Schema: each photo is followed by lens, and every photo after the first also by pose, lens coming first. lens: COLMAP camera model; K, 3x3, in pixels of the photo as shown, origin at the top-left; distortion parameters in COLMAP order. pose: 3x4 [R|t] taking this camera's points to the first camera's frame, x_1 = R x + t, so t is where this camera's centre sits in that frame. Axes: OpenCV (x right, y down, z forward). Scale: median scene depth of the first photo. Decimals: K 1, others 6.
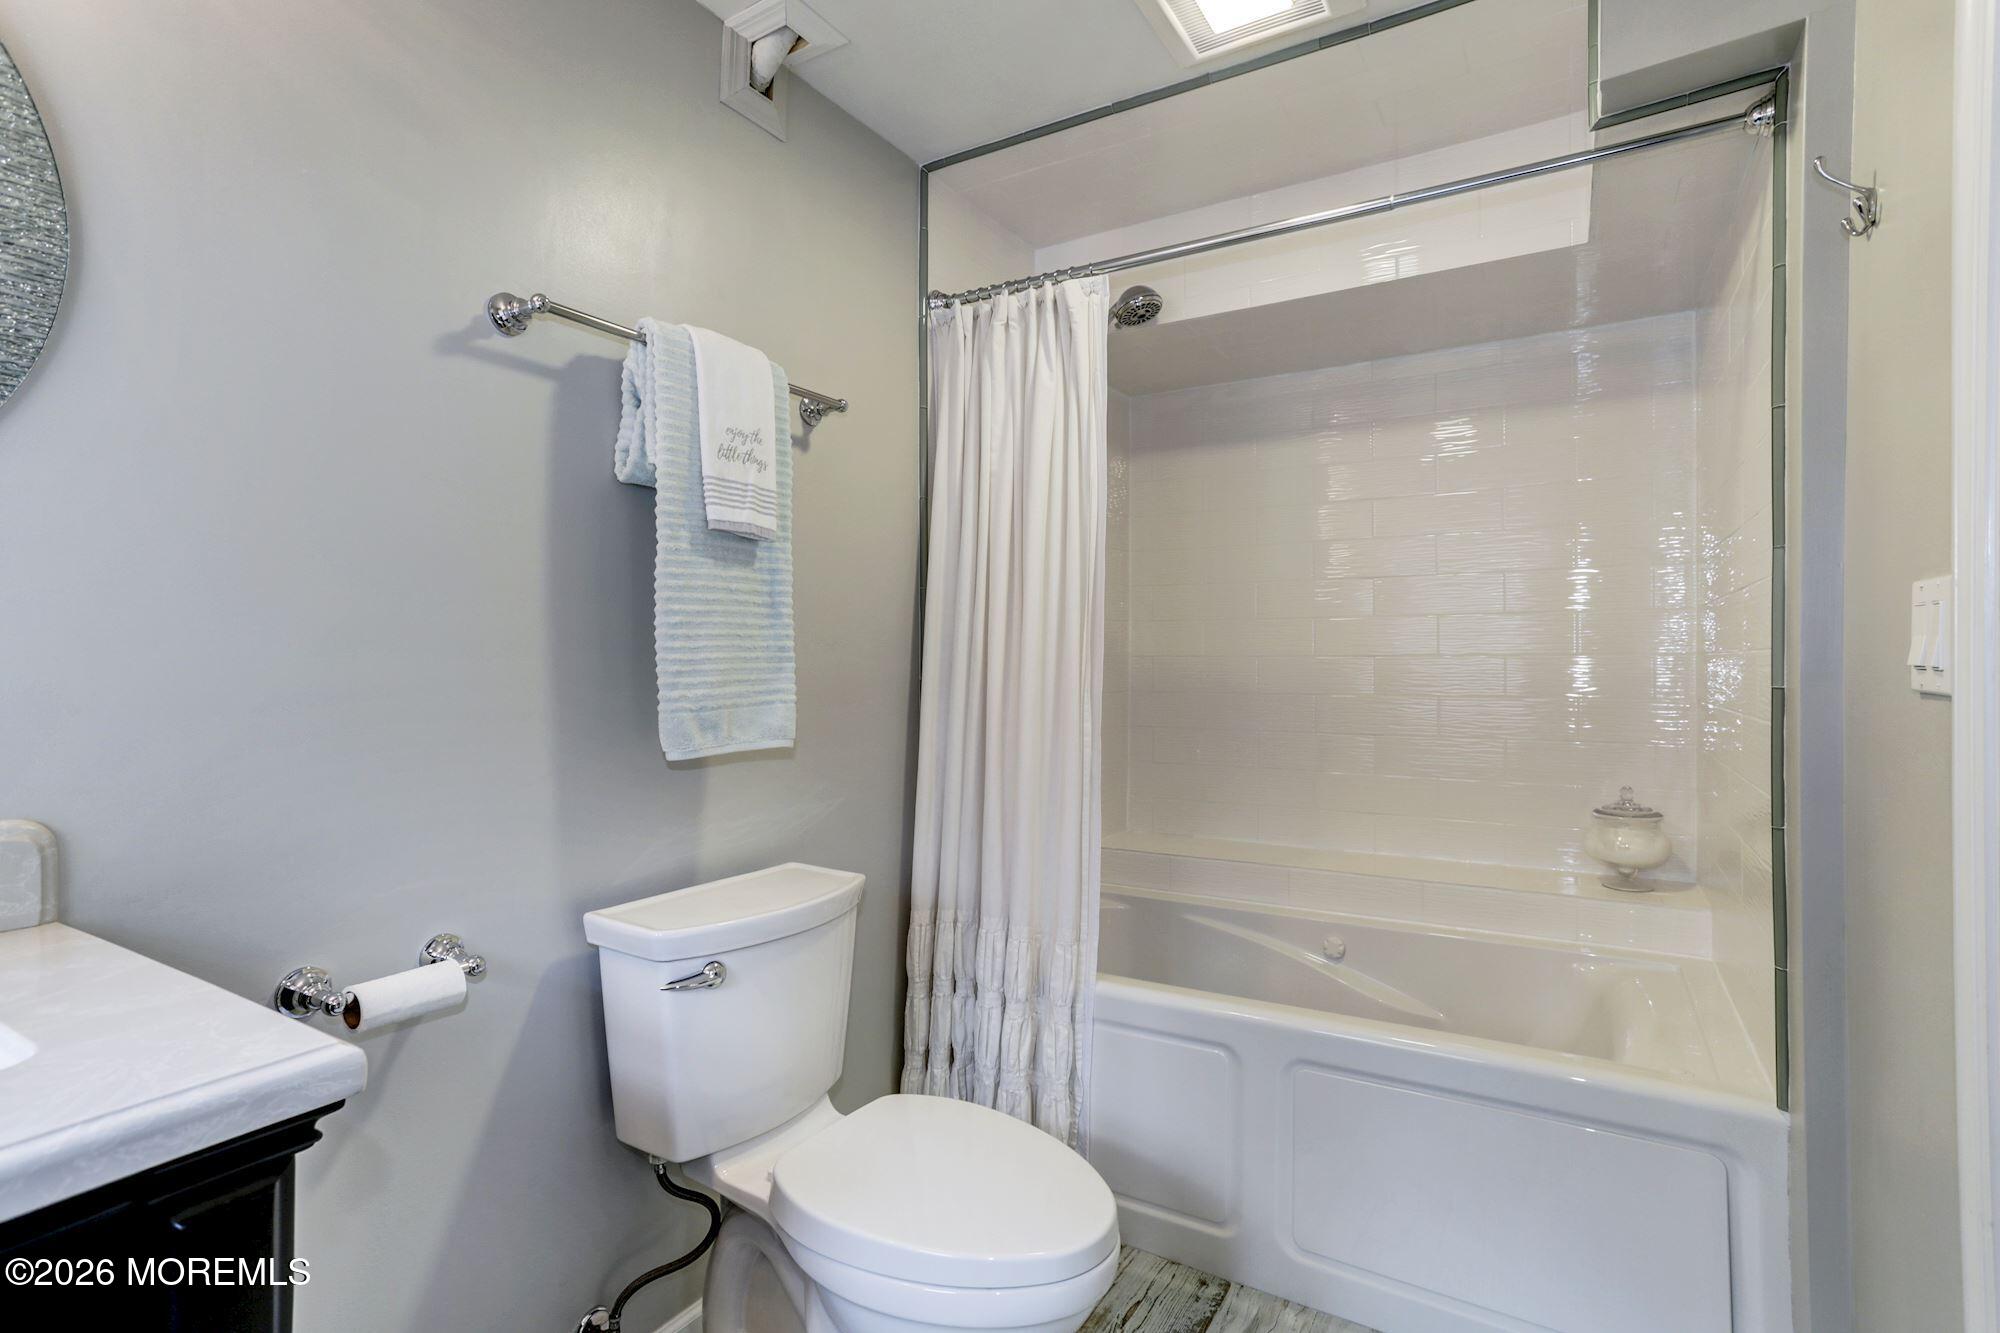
lens RADIAL K [[981.0, 0, 1000.8], [0, 981.0, 654.4], [0, 0, 1]] dist [-0.026429, 0.043866]
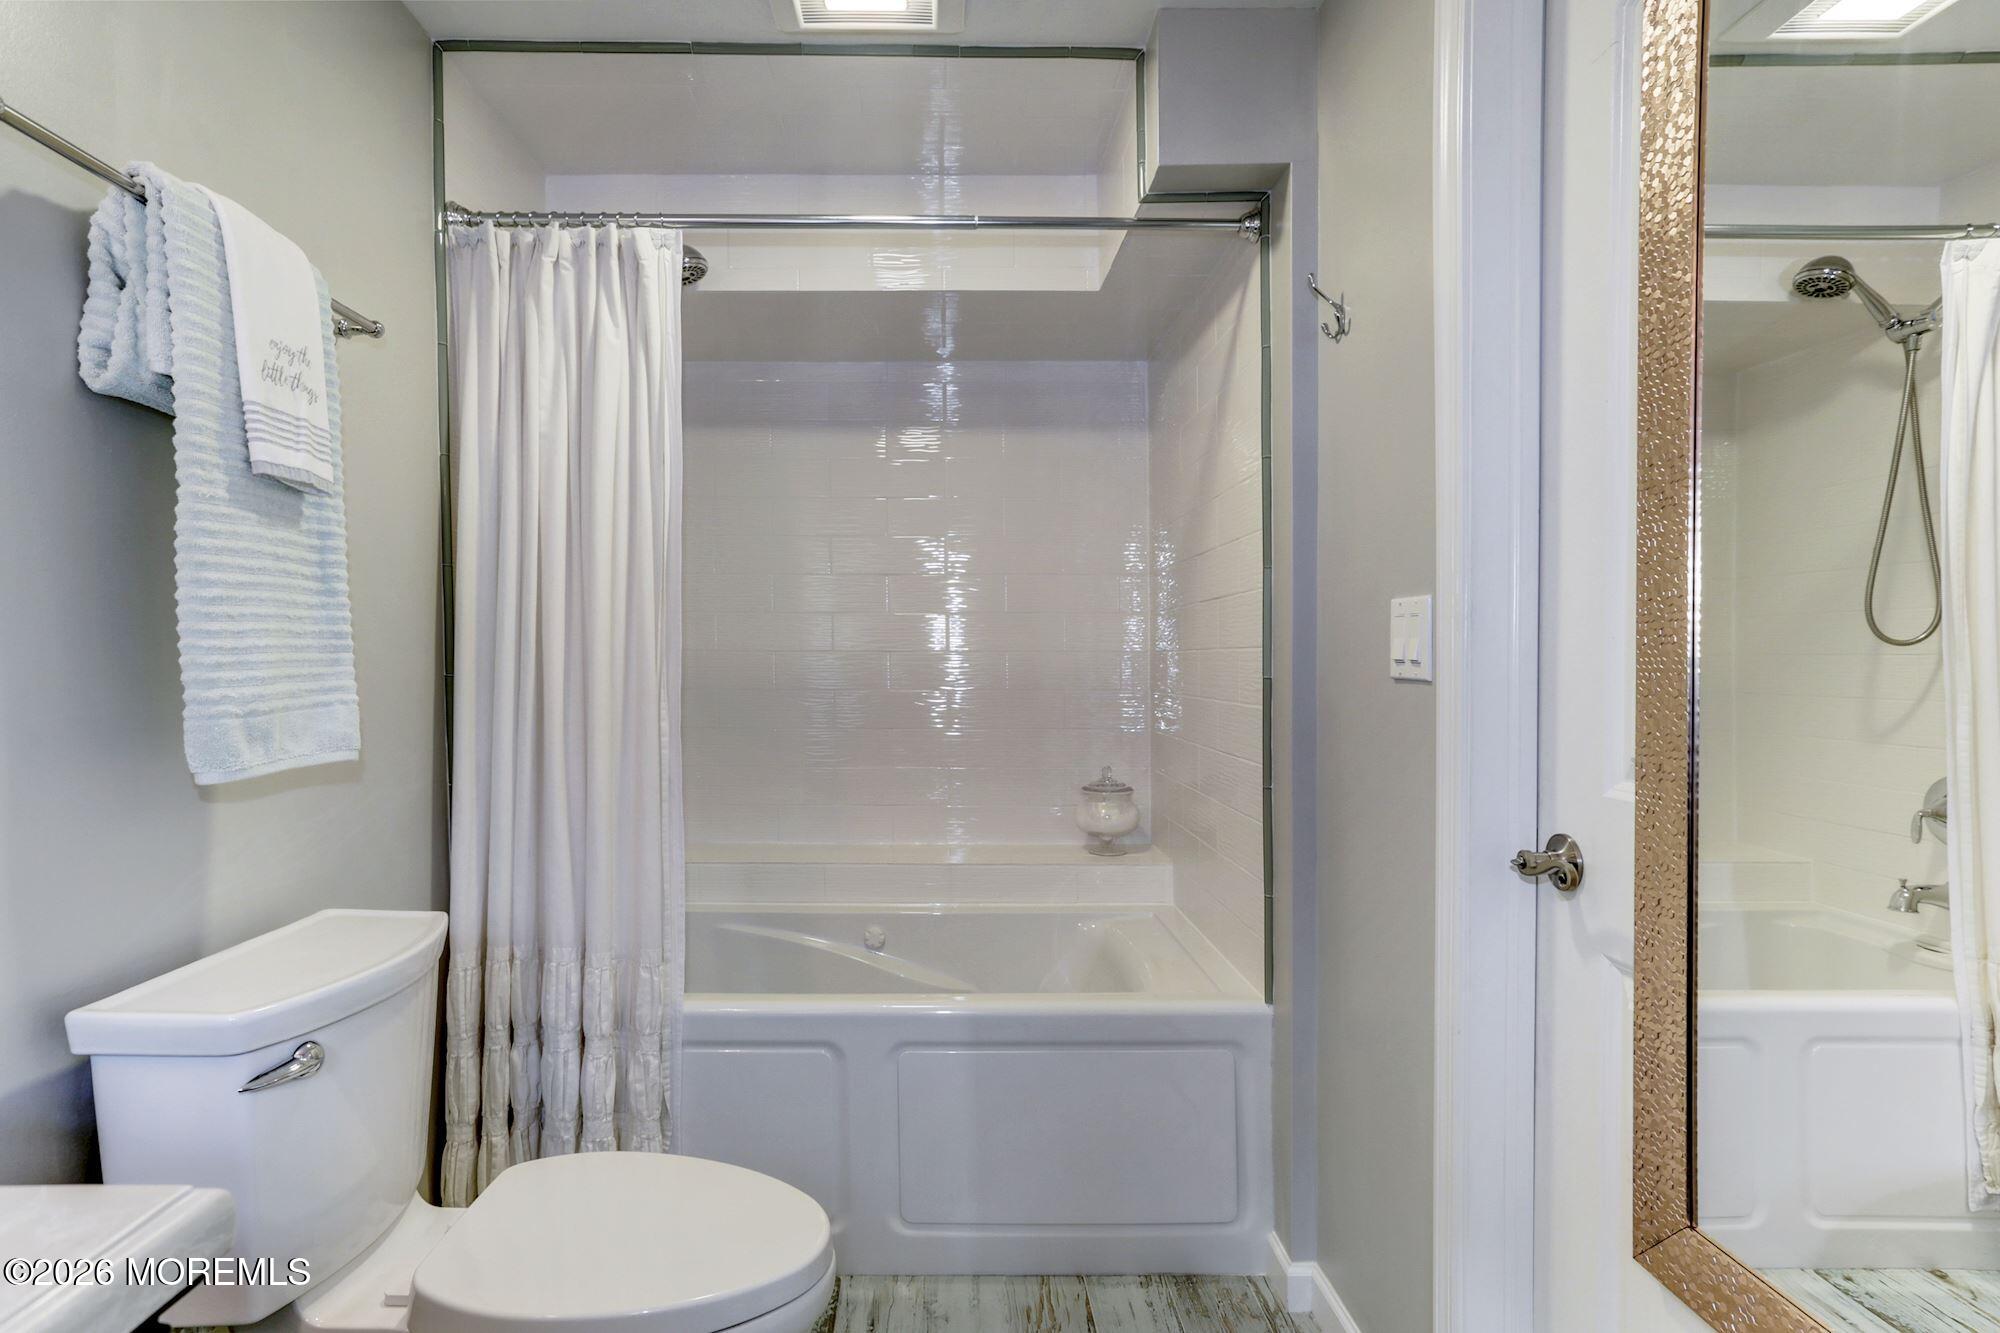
lens RADIAL K [[1034.9, 0, 1000.0], [0, 1034.9, 666.5], [0, 0, 1]] dist [-0.025791, 0.041953]
pose [[0.860906, 0.000085, 0.508765, -0.182806], [-0.008413, 0.999866, 0.014069, 0.003300], [-0.508695, -0.016393, 0.860791, 0.024030]]
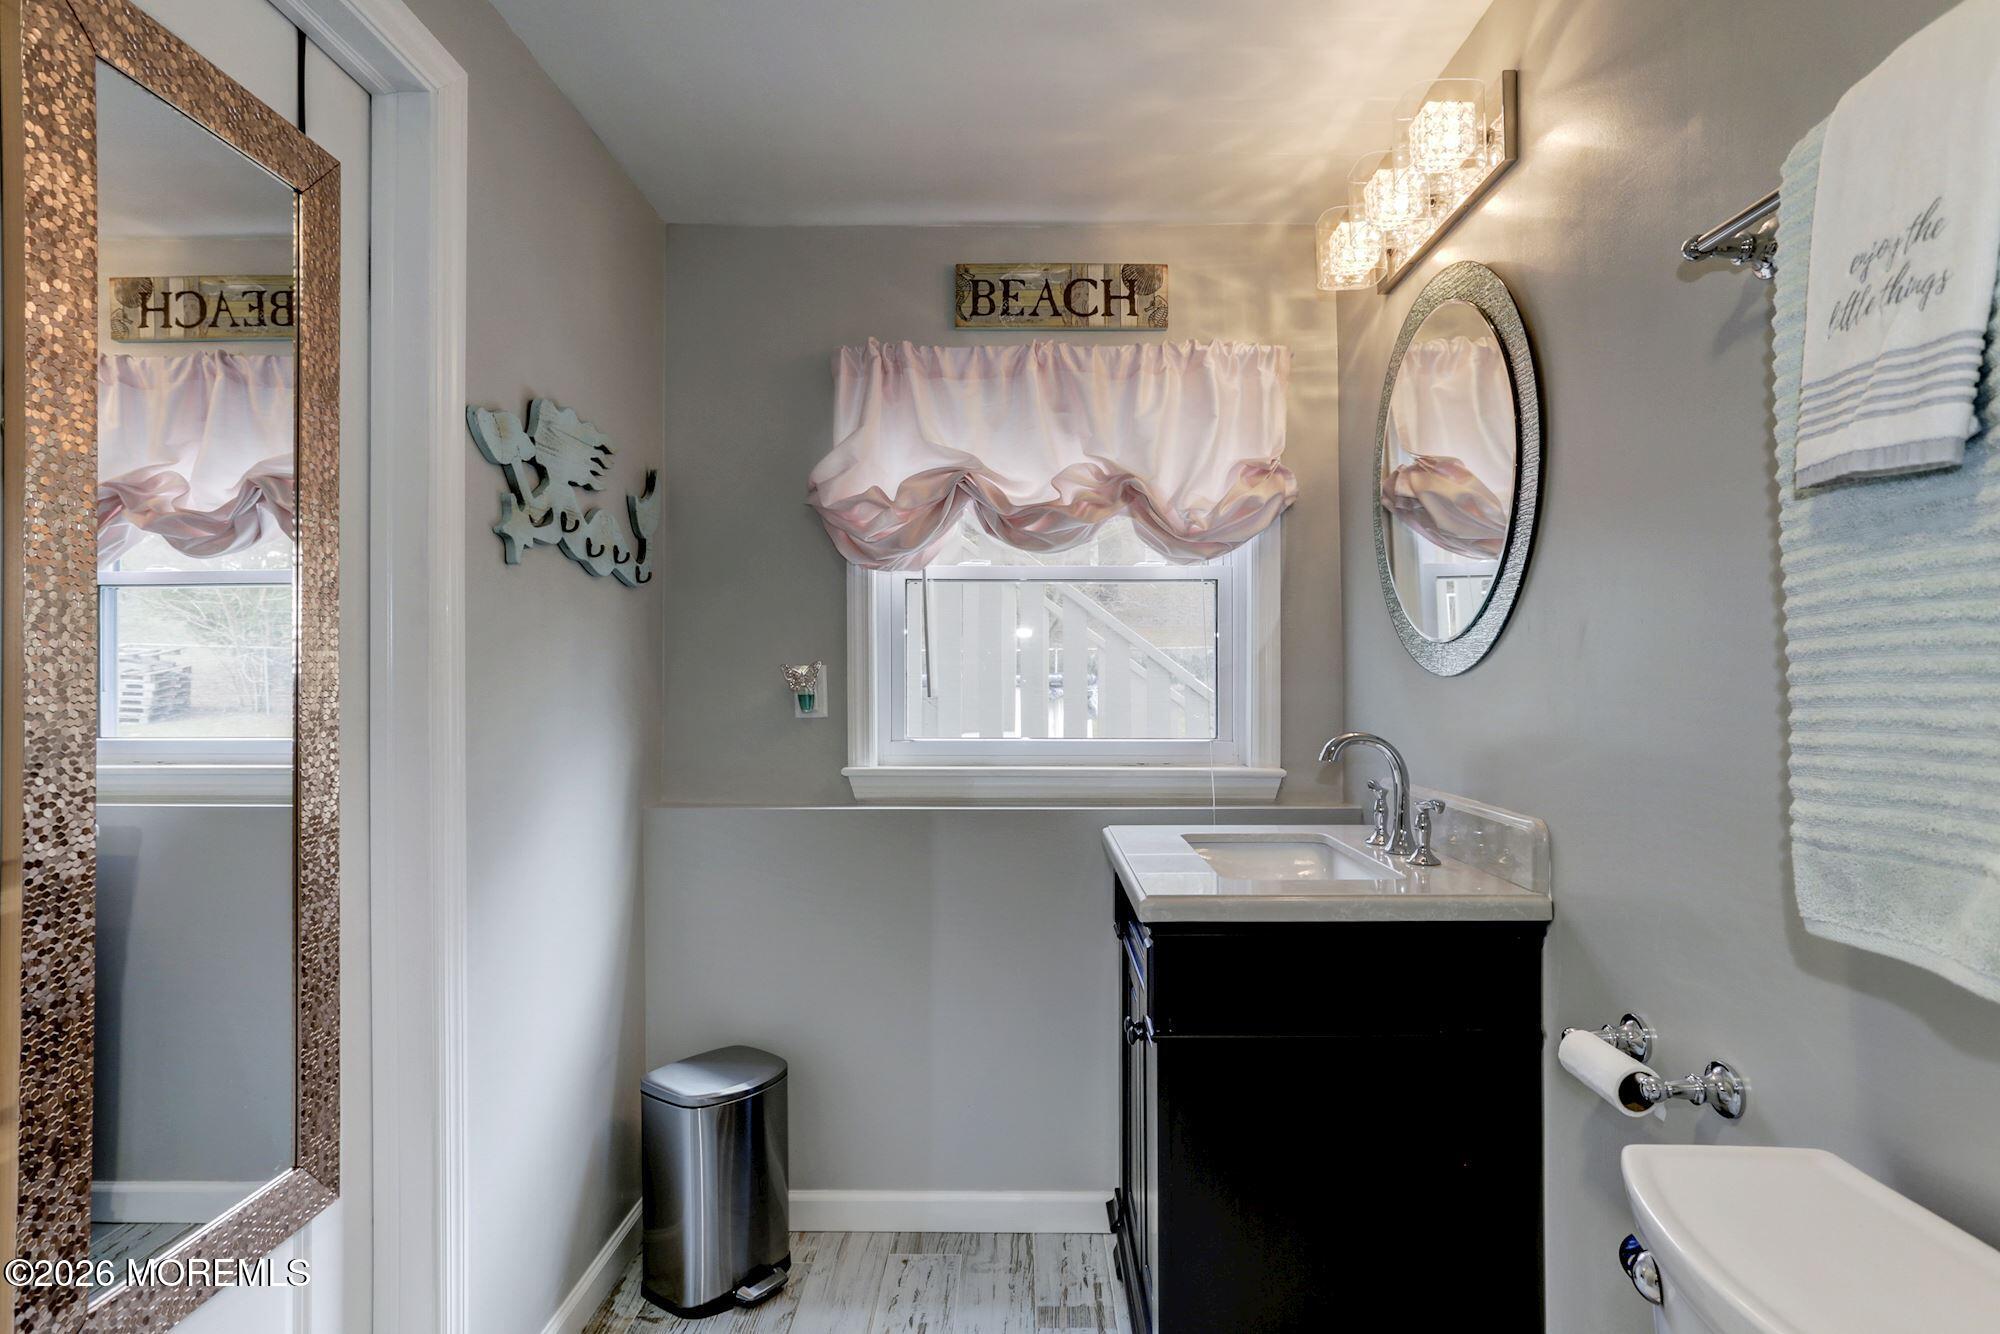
lens RADIAL K [[1034.9, 0, 1000.0], [0, 1034.9, 667.0], [0, 0, 1]] dist [-0.025791, 0.041953]
pose [[-0.869307, 0.007530, -0.494216, 0.298103], [0.010683, 0.999937, -0.003555, -0.033766], [0.494158, -0.008370, -0.869332, 1.121272]]
